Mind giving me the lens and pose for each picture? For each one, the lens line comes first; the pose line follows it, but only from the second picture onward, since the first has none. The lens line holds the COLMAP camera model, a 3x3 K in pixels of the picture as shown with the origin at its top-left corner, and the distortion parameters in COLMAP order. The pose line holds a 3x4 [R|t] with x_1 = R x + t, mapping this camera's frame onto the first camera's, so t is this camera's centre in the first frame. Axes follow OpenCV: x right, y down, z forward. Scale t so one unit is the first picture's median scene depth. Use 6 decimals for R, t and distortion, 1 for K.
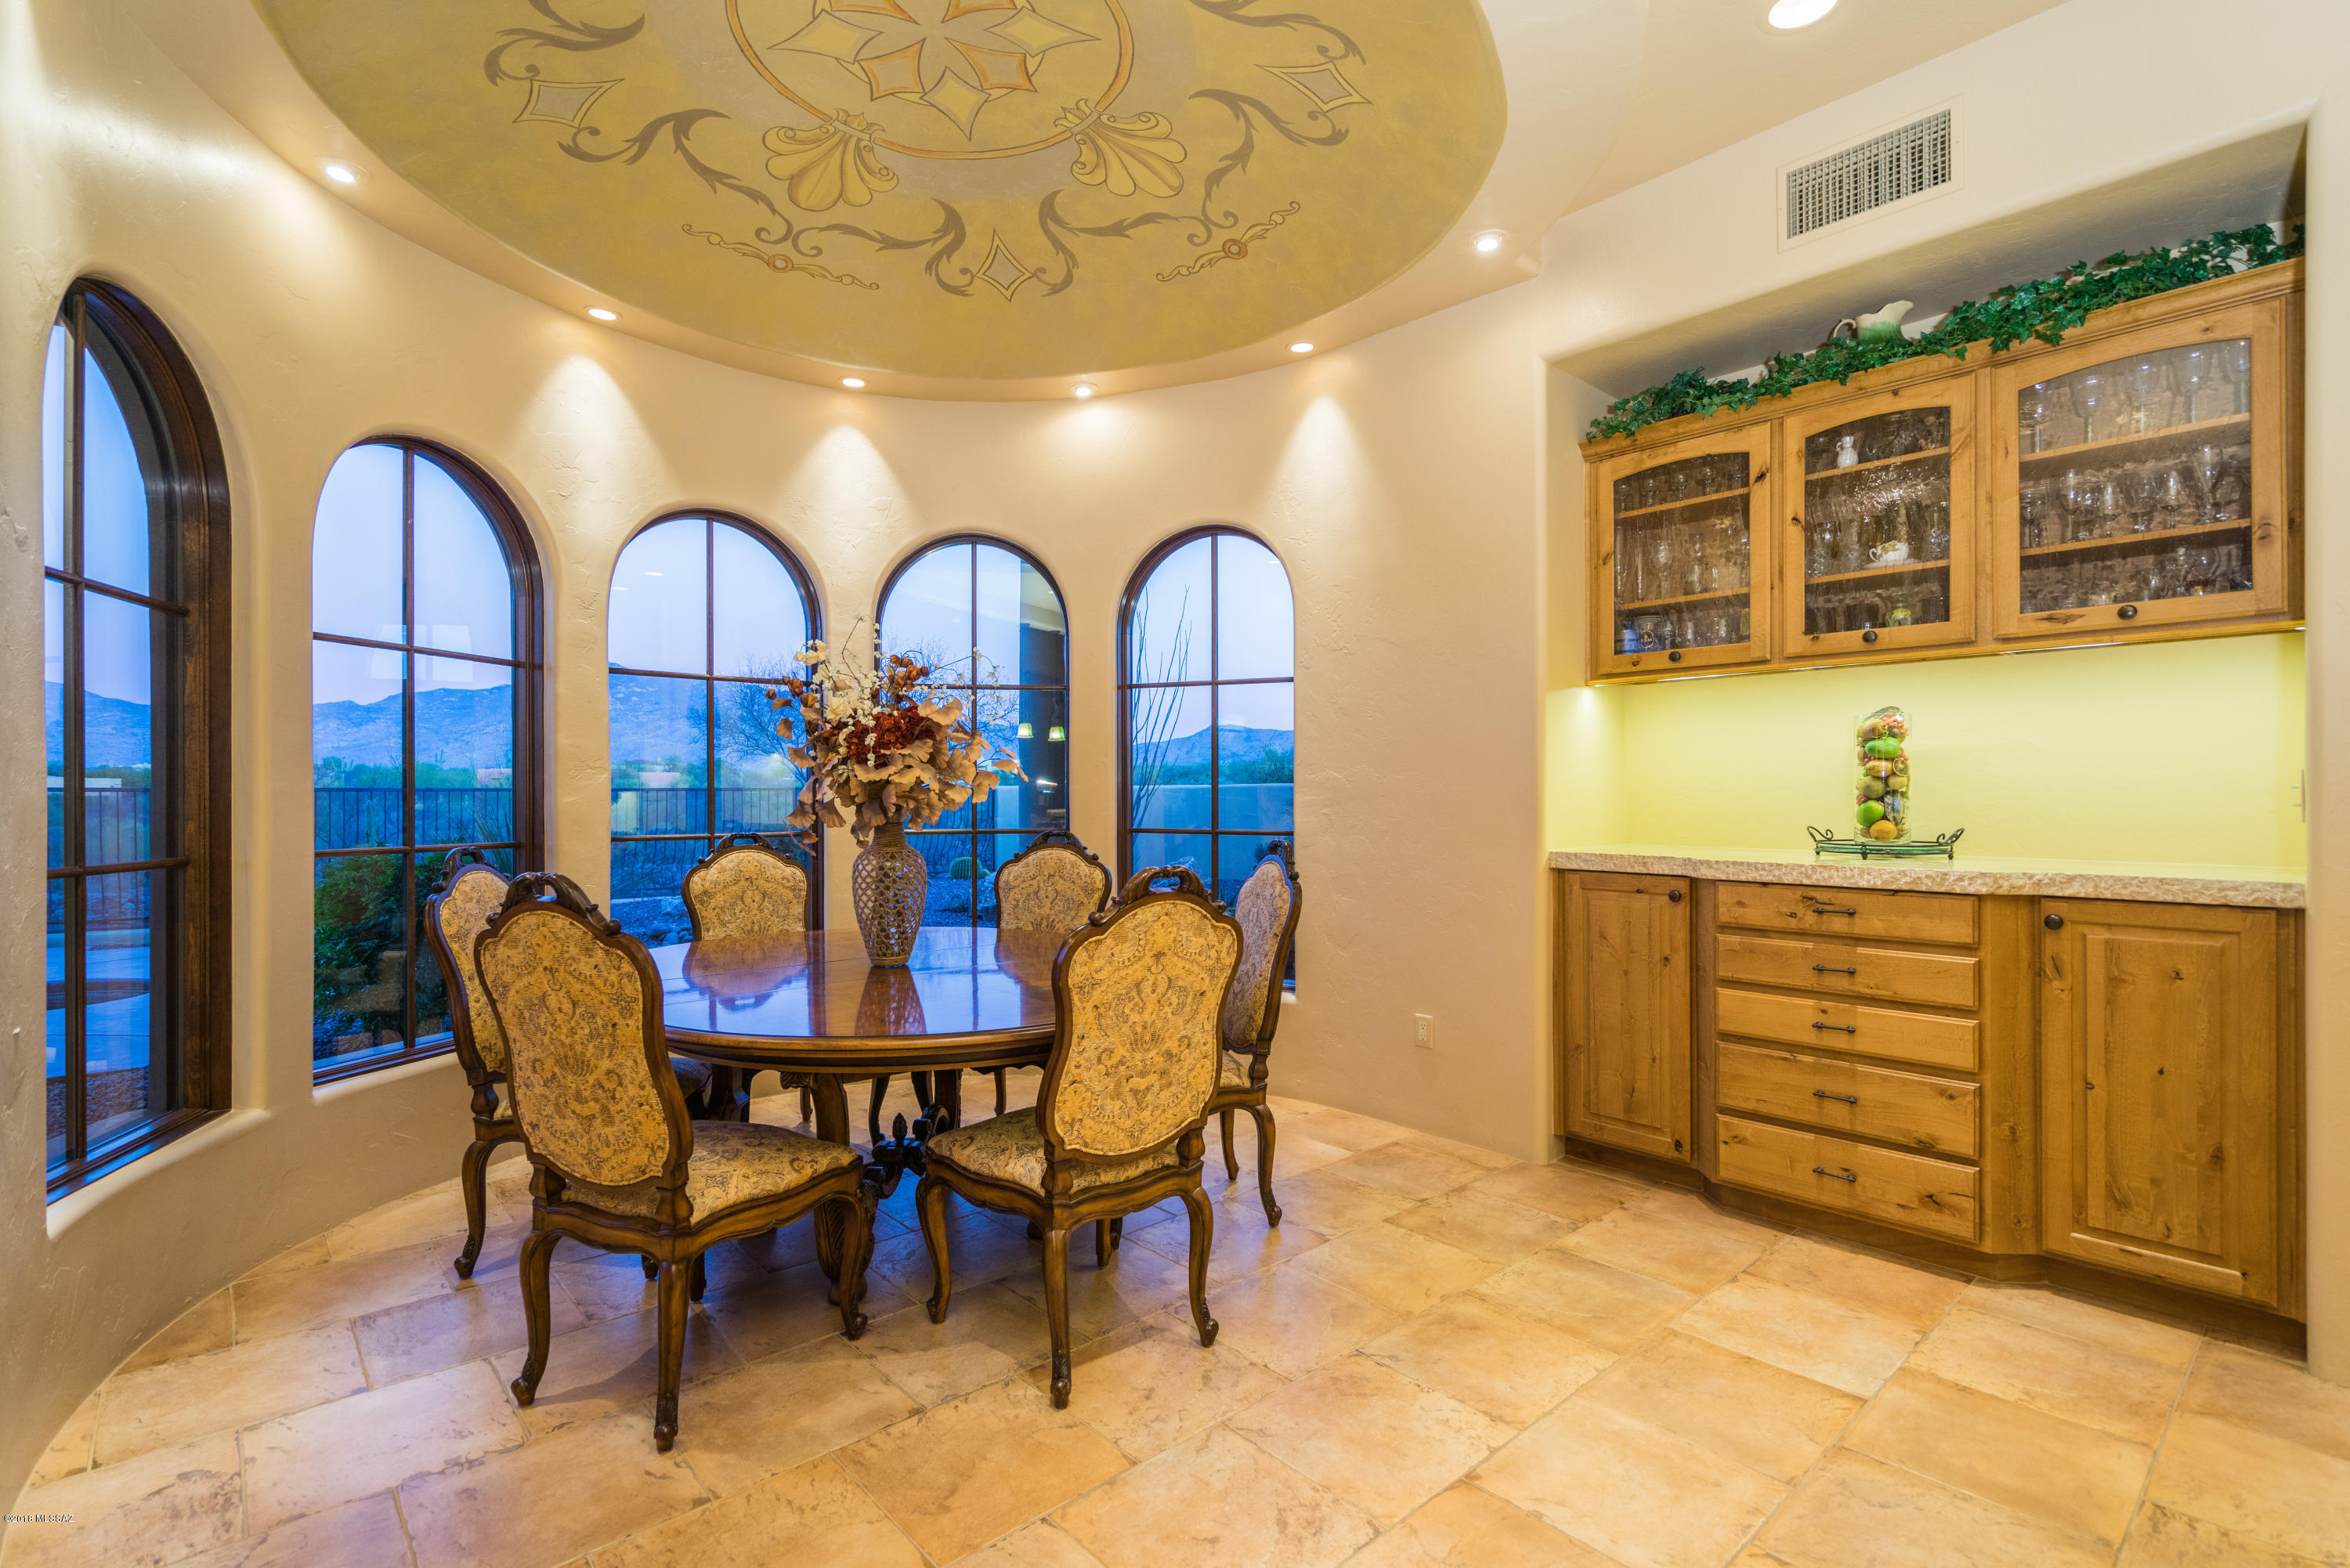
lens RADIAL K [[1080.5, 0, 1190.4], [0, 1080.5, 799.3], [0, 0, 1]] dist [-0.008945, 0.002225]
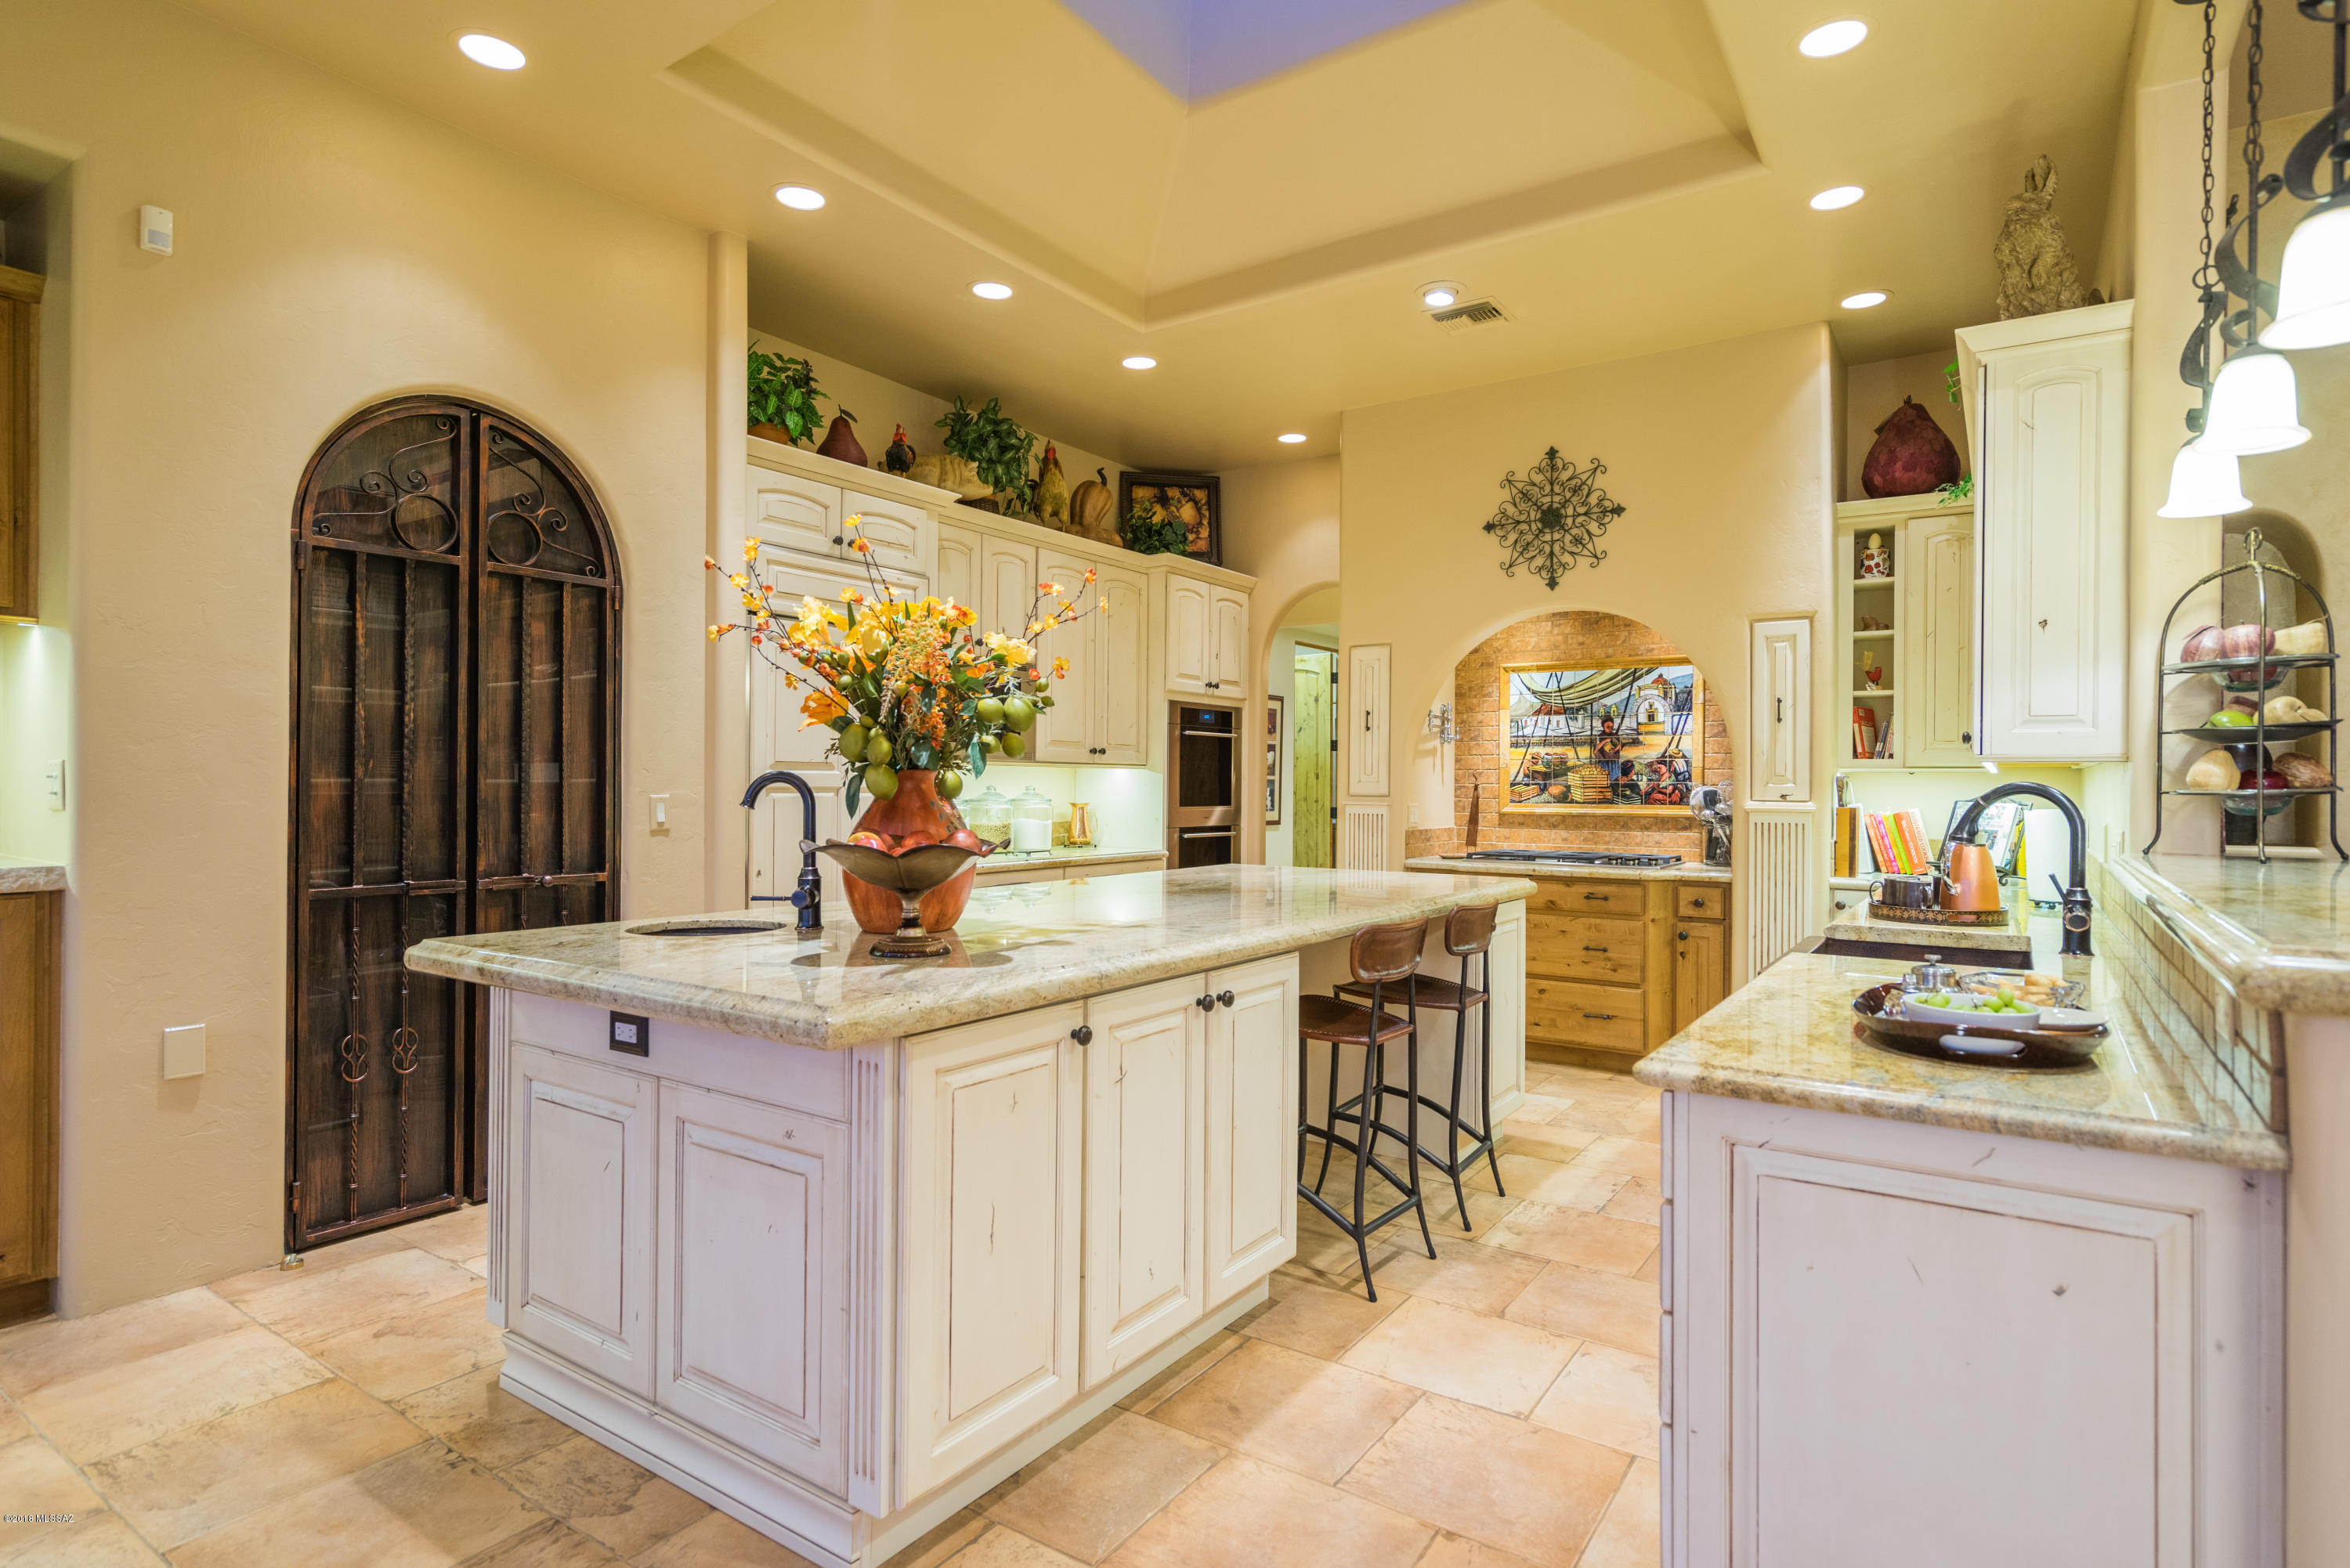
lens RADIAL K [[1212.4, 0, 1170.1], [0, 1212.4, 793.1], [0, 0, 1]] dist [0.008684, -0.000827]
pose [[-0.235772, -0.009122, 0.971766, -0.354666], [-0.004290, 0.999956, 0.008345, -0.008769], [-0.971799, -0.002202, -0.235801, 0.181780]]
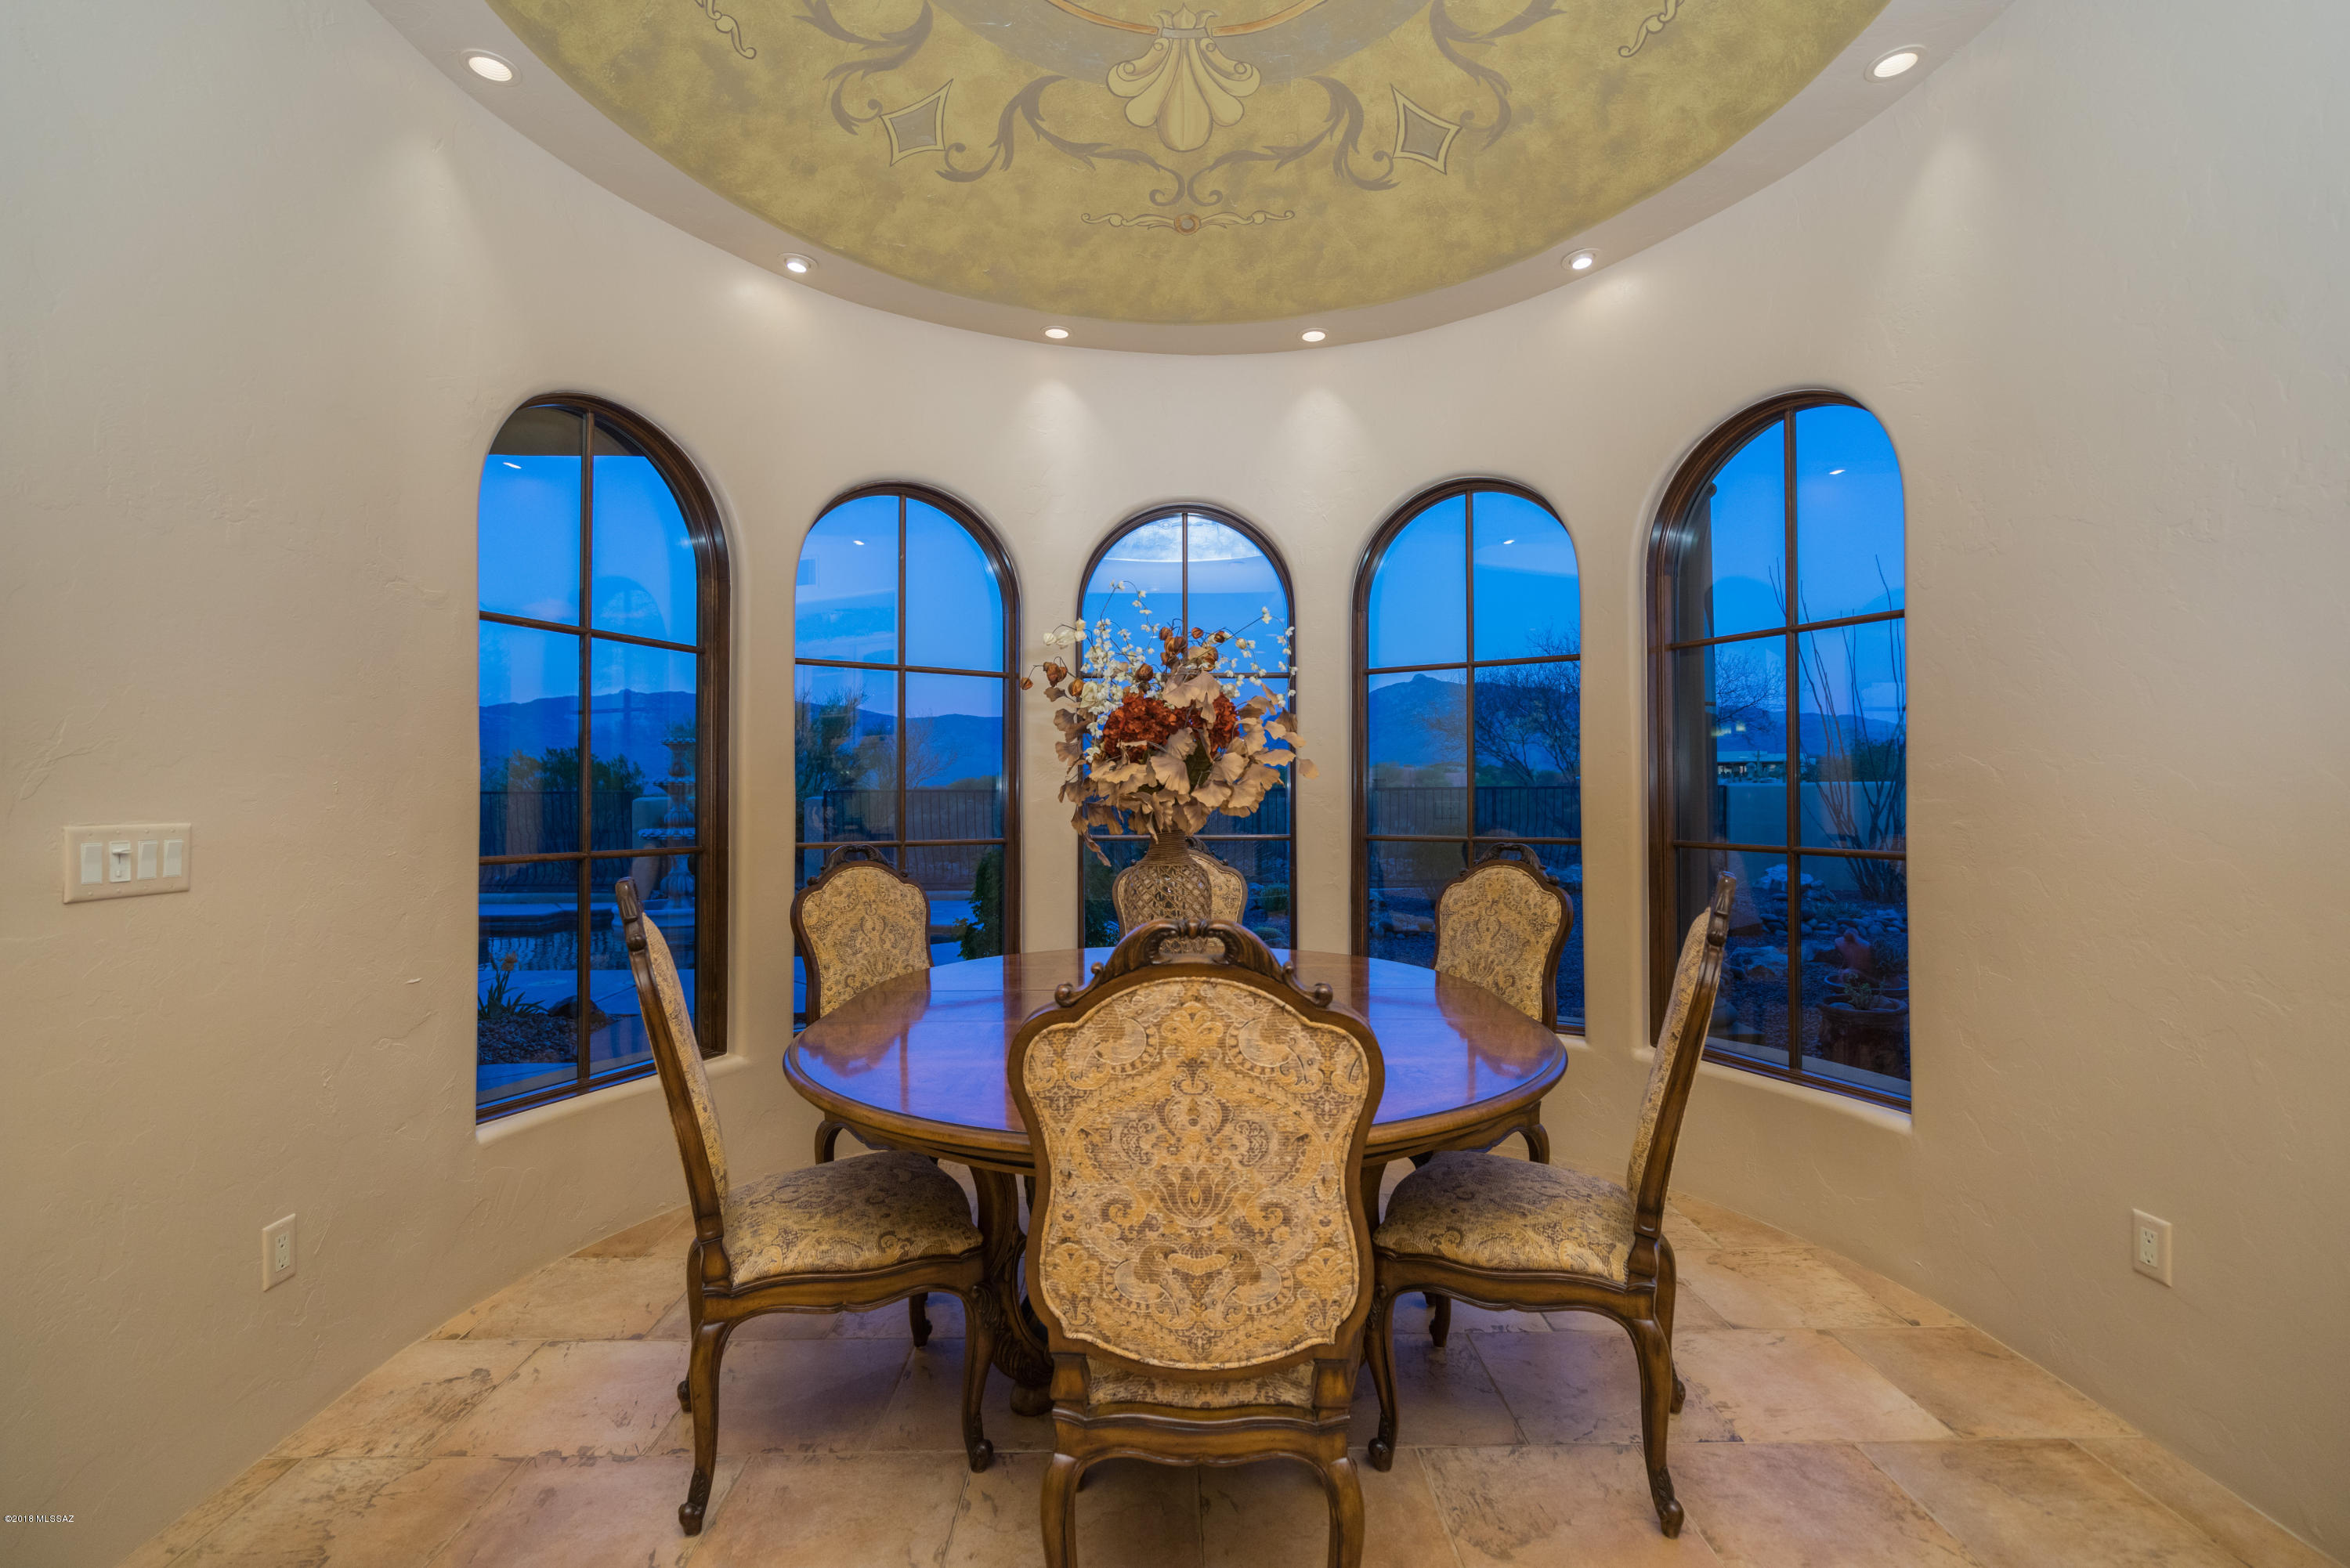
lens RADIAL K [[1080.5, 0, 1178.5], [0, 1080.5, 774.7], [0, 0, 1]] dist [-0.008945, 0.002225]
pose [[0.755169, -0.015035, -0.655358, 0.300426], [0.000910, 0.999760, -0.021888, -0.005640], [0.655529, 0.015933, 0.755002, 0.431855]]
